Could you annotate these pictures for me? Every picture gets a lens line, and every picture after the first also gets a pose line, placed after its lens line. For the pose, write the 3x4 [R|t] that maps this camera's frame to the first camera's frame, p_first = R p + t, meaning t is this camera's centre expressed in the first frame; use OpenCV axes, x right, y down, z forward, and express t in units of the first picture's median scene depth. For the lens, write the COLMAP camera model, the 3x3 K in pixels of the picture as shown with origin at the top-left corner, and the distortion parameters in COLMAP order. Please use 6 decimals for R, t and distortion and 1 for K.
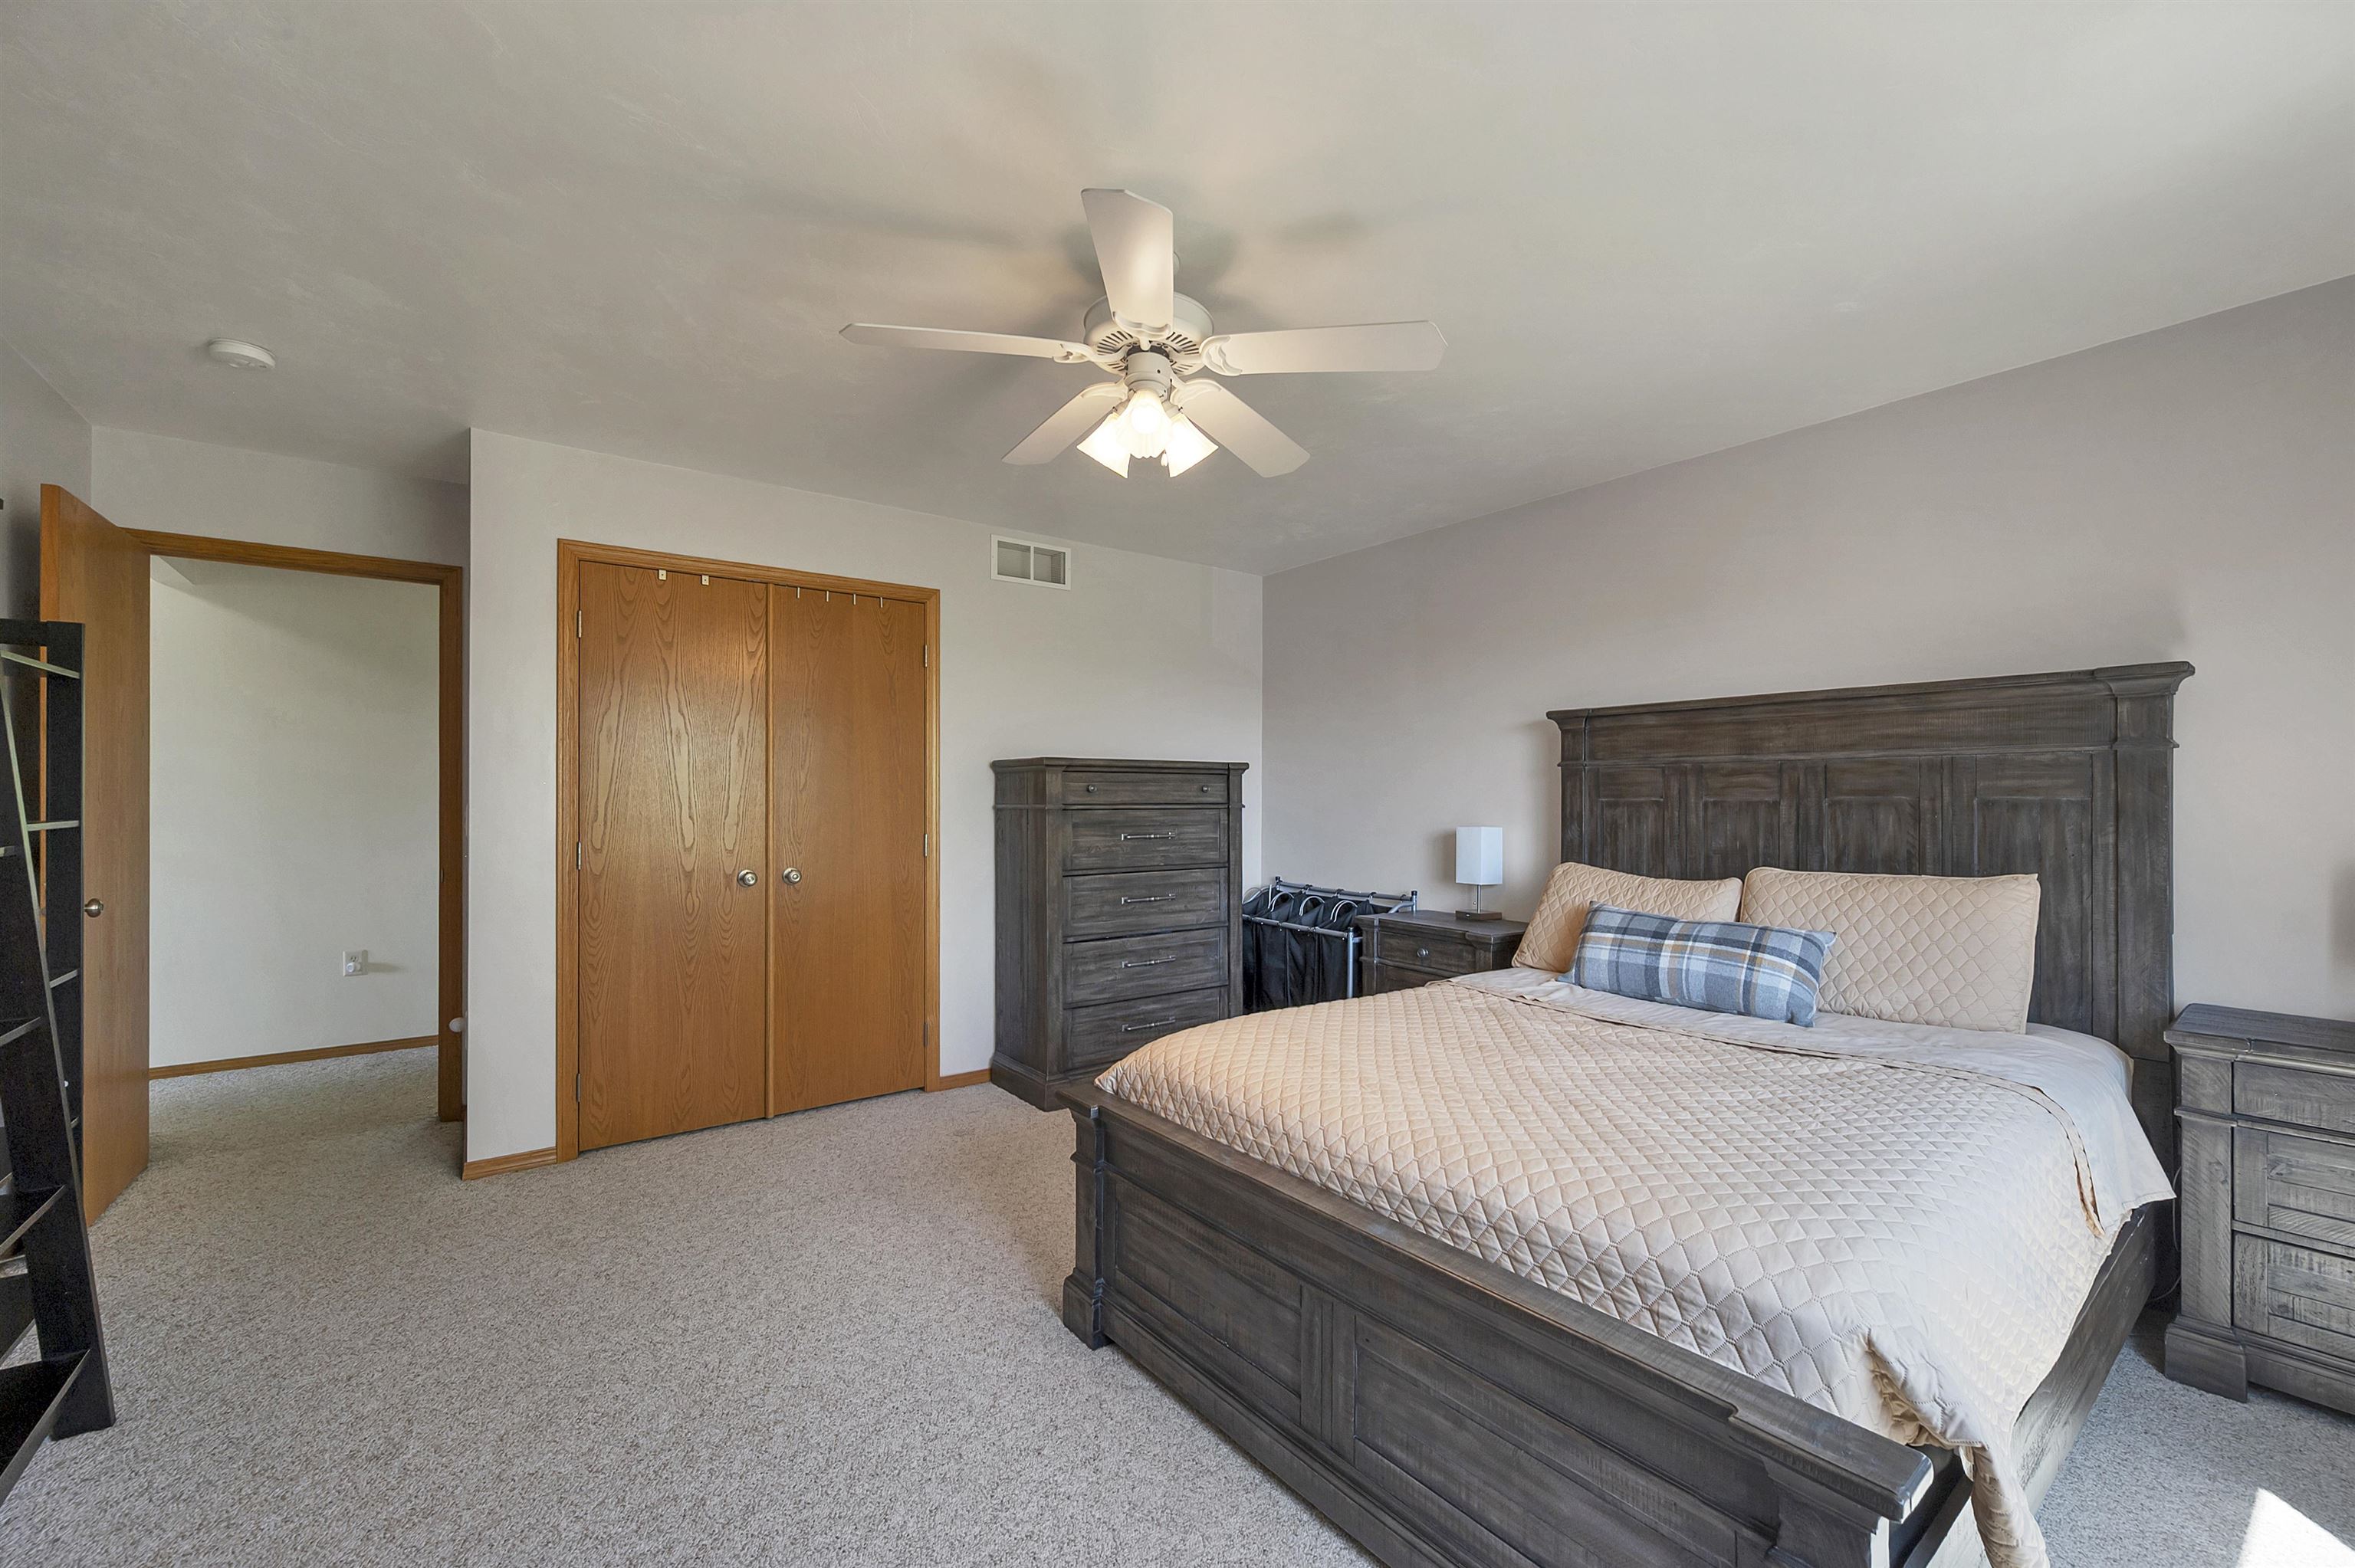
lens RADIAL K [[969.8, 0, 1181.2], [0, 969.8, 793.5], [0, 0, 1]] dist [0.001037, -0.000537]
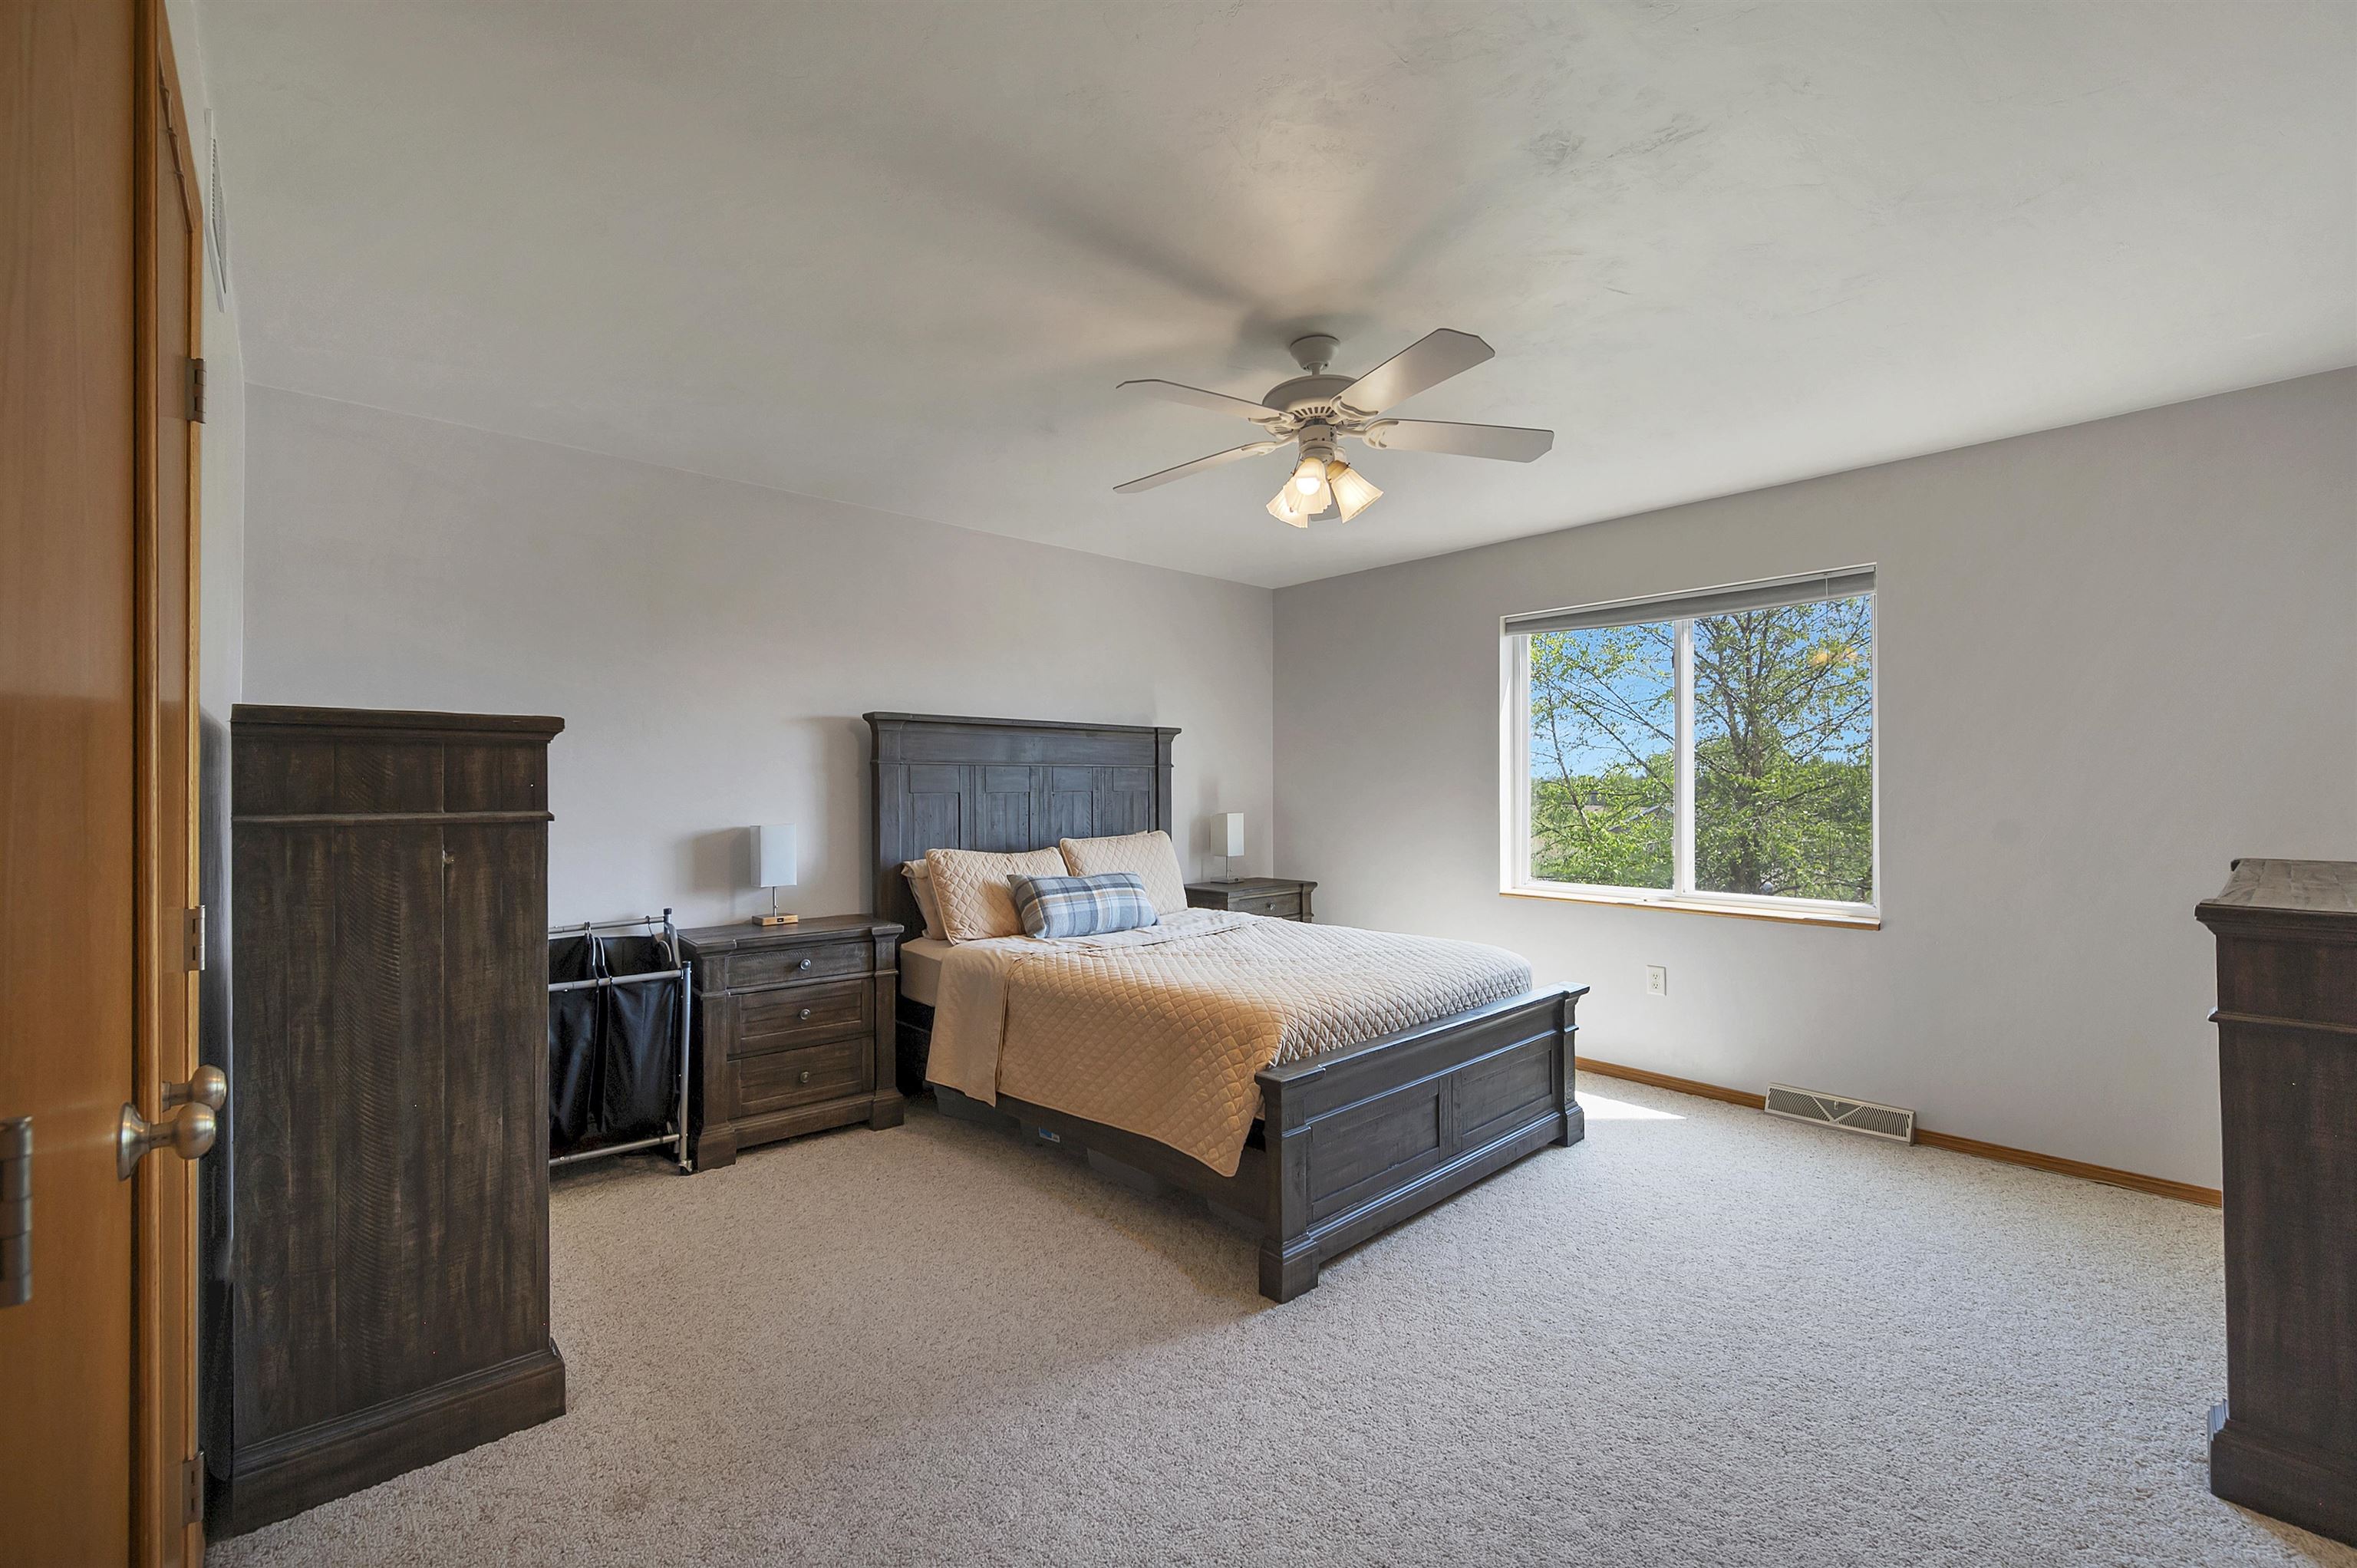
lens RADIAL K [[964.6, 0, 1179.2], [0, 964.6, 792.6], [0, 0, 1]] dist [-0.003284, -0.000243]
pose [[-0.118311, 0.004941, 0.992964, -0.657392], [-0.003440, 0.999980, -0.005386, 0.007817], [-0.992971, -0.004053, -0.118292, 0.724856]]
